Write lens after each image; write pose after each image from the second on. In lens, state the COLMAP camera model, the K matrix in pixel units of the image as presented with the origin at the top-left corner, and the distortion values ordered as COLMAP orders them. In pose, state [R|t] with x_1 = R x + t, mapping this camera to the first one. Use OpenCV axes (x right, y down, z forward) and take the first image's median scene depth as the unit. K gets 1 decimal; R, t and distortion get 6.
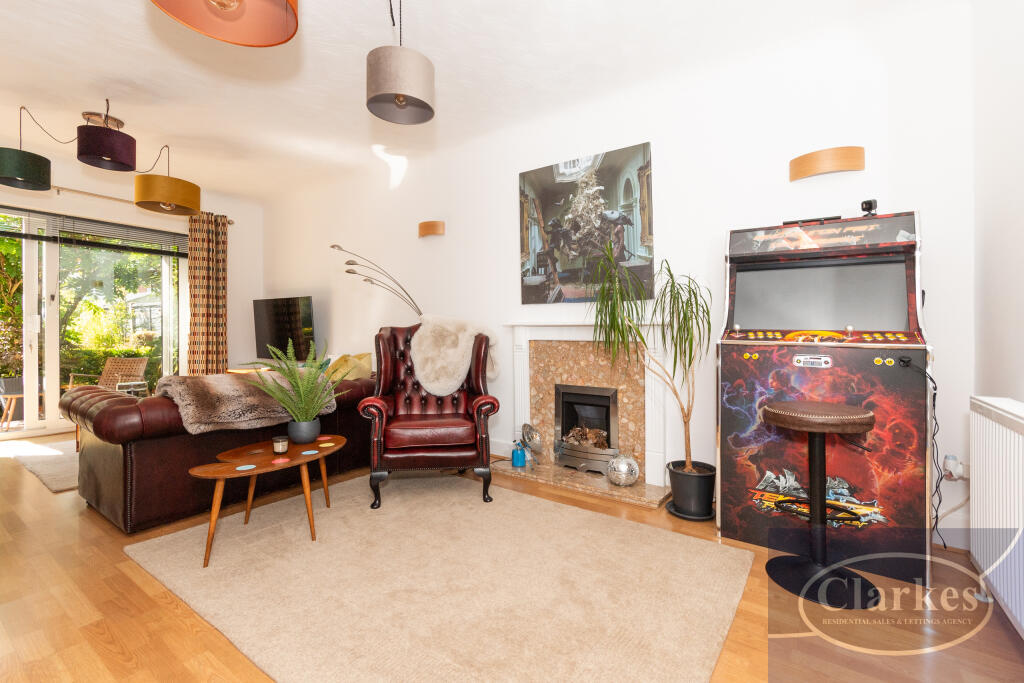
lens RADIAL K [[453.0, 0, 512.0], [0, 453.0, 341.5], [0, 0, 1]] dist [0.006748, 0.000640]
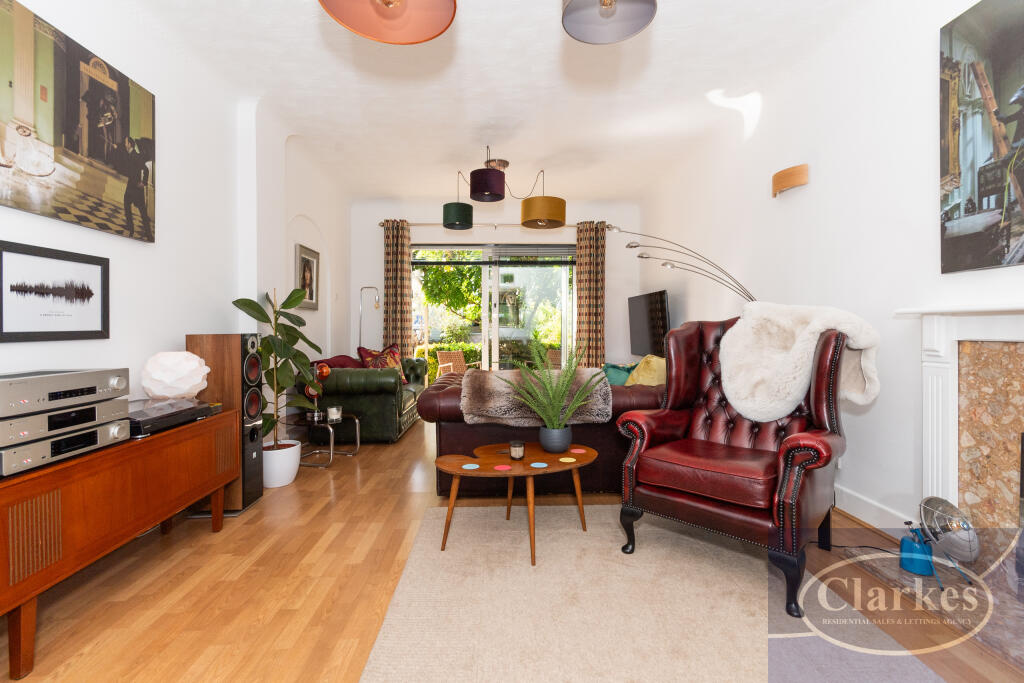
lens RADIAL K [[453.0, 0, 512.0], [0, 453.0, 341.5], [0, 0, 1]] dist [0.006748, 0.000640]
pose [[0.604877, 0.012643, -0.796219, 0.150131], [-0.005148, 0.999915, 0.011967, -0.005345], [0.796303, -0.003140, 0.604890, 0.276598]]
